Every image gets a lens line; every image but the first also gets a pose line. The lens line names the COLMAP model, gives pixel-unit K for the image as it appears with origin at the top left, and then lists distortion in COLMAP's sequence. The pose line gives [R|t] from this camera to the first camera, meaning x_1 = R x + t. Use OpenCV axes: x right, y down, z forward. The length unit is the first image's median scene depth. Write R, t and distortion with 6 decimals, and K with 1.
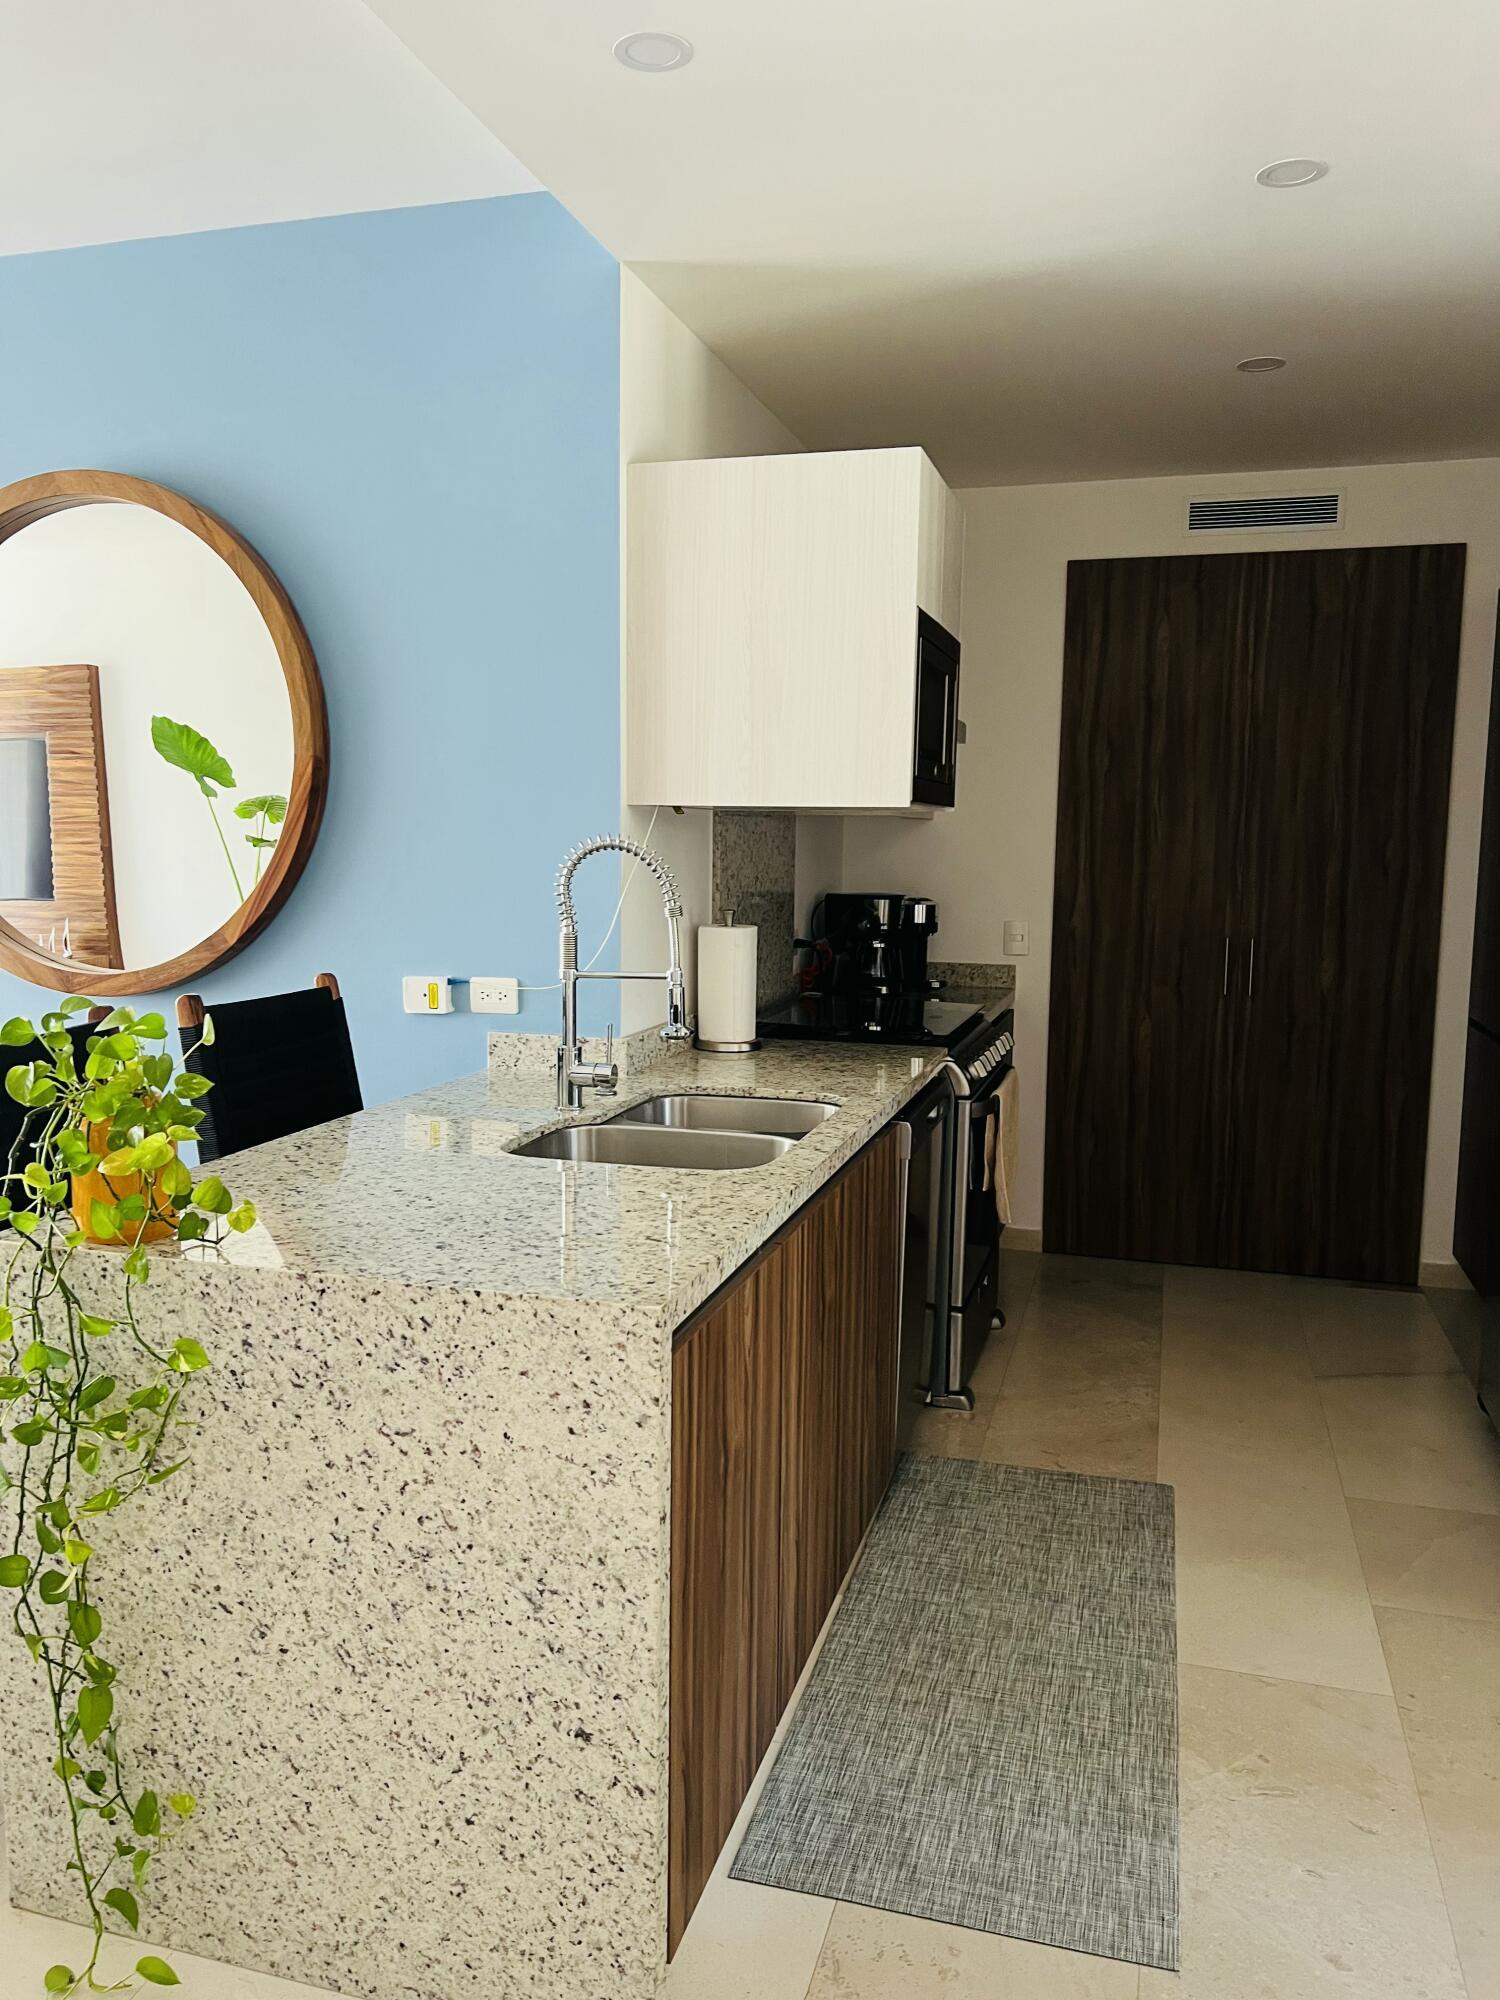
lens RADIAL K [[1494.1, 0, 726.8], [0, 1494.1, 1003.9], [0, 0, 1]] dist [0.085065, -0.160643]
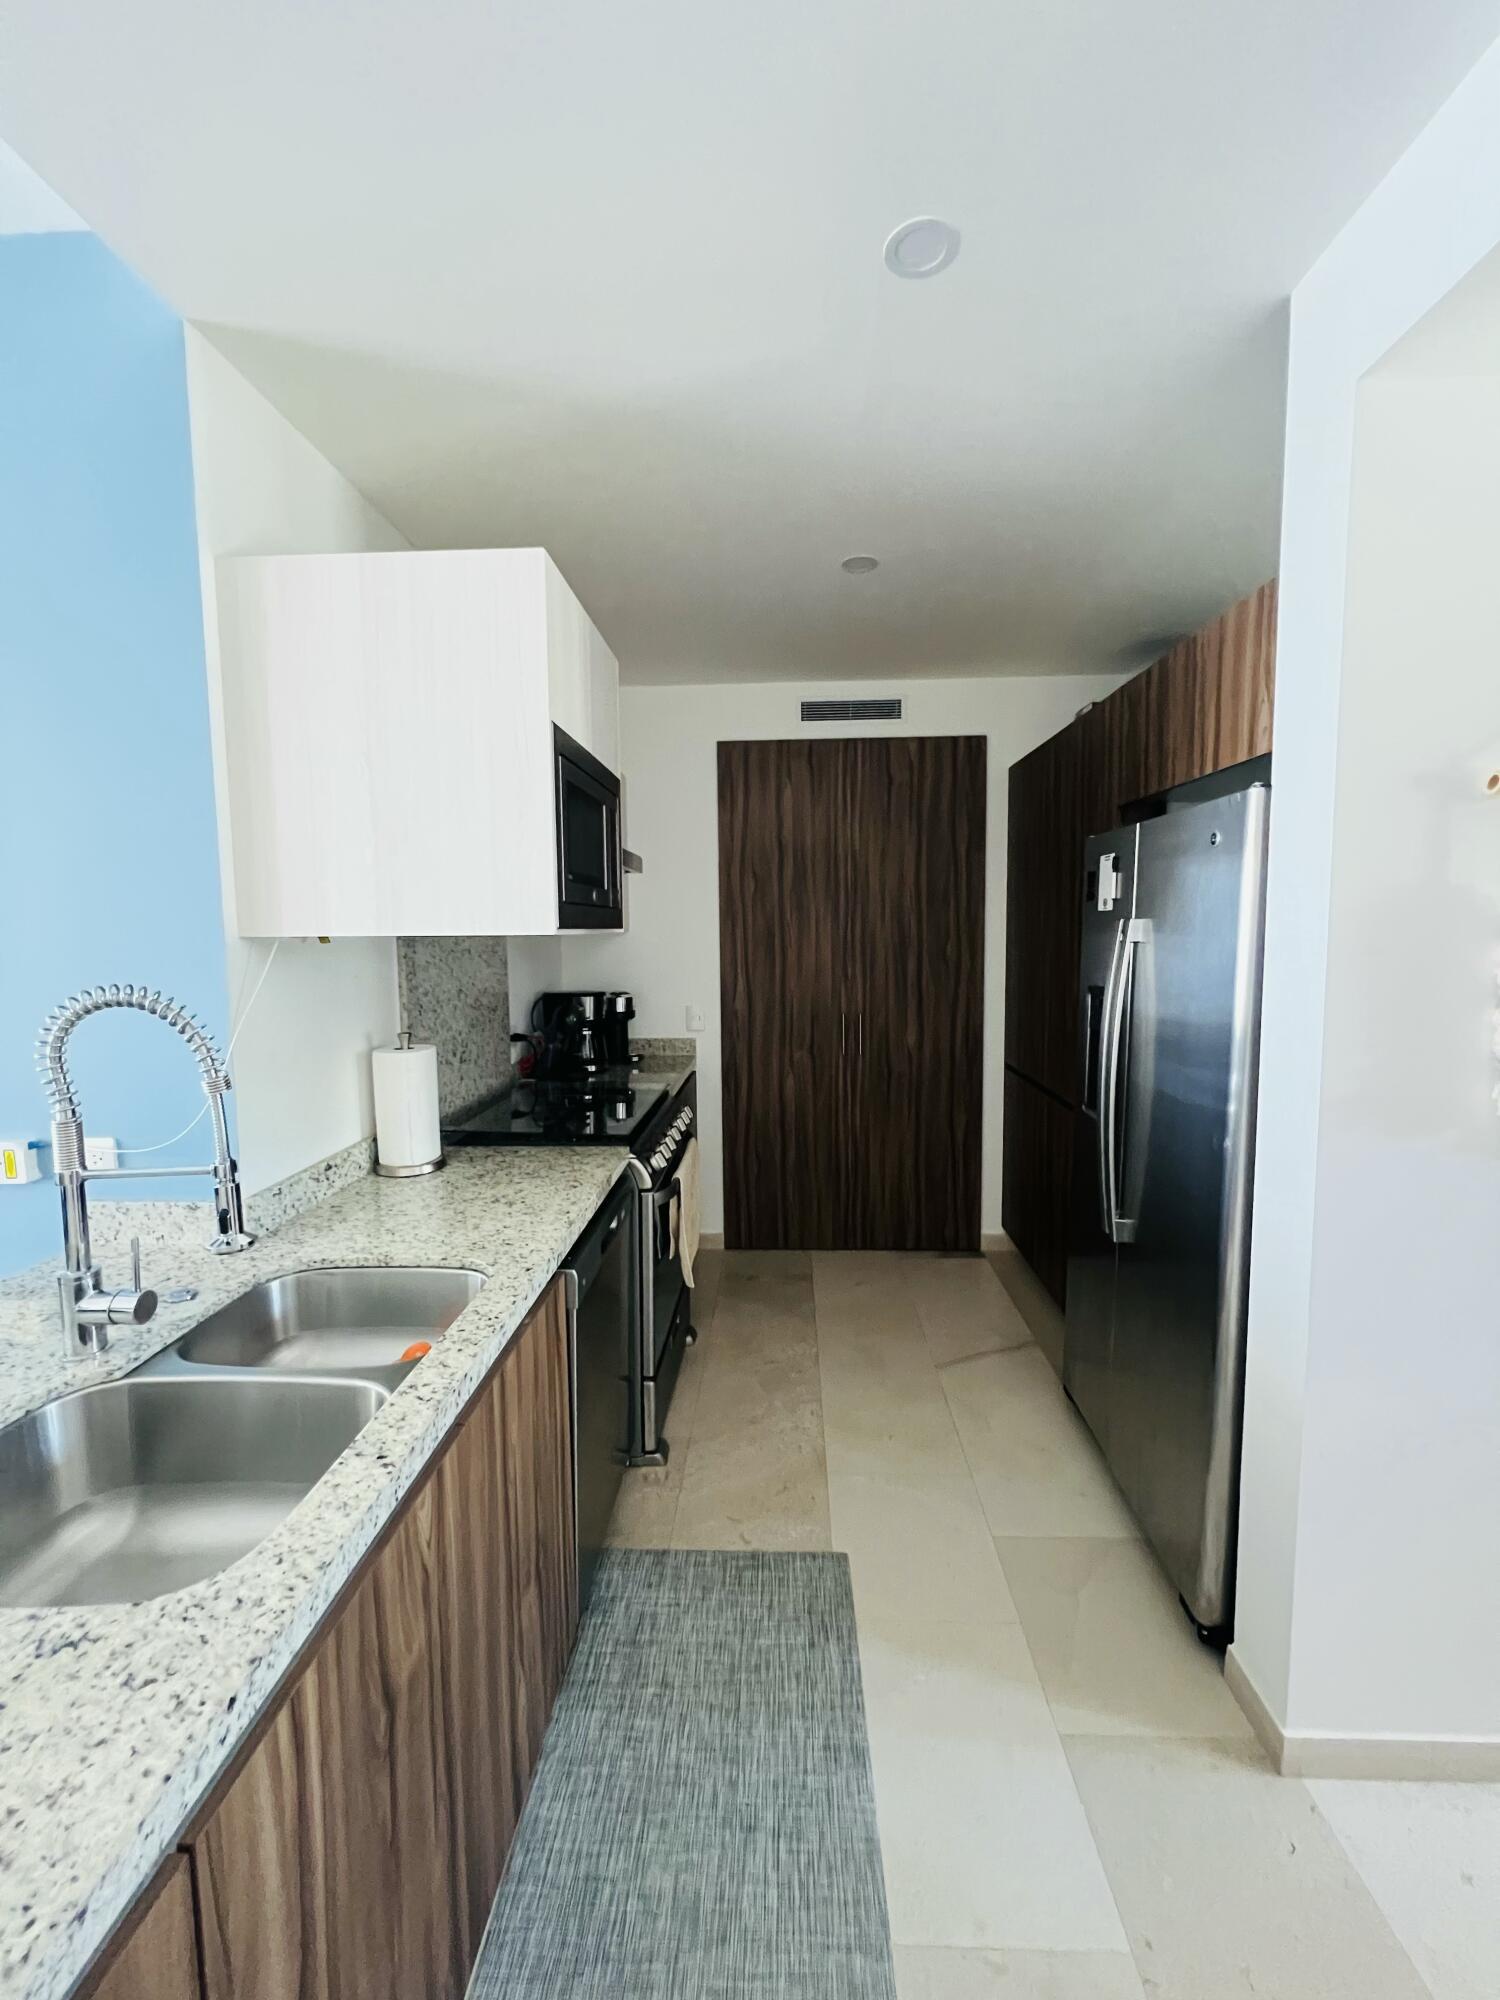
lens RADIAL K [[800.6, 0, 753.0], [0, 800.6, 994.0], [0, 0, 1]] dist [0.000303, 0.000263]
pose [[0.969142, -0.041416, 0.243000, 0.079497], [0.048806, 0.998509, -0.024467, -0.051577], [-0.241624, 0.035572, 0.969718, 0.330197]]
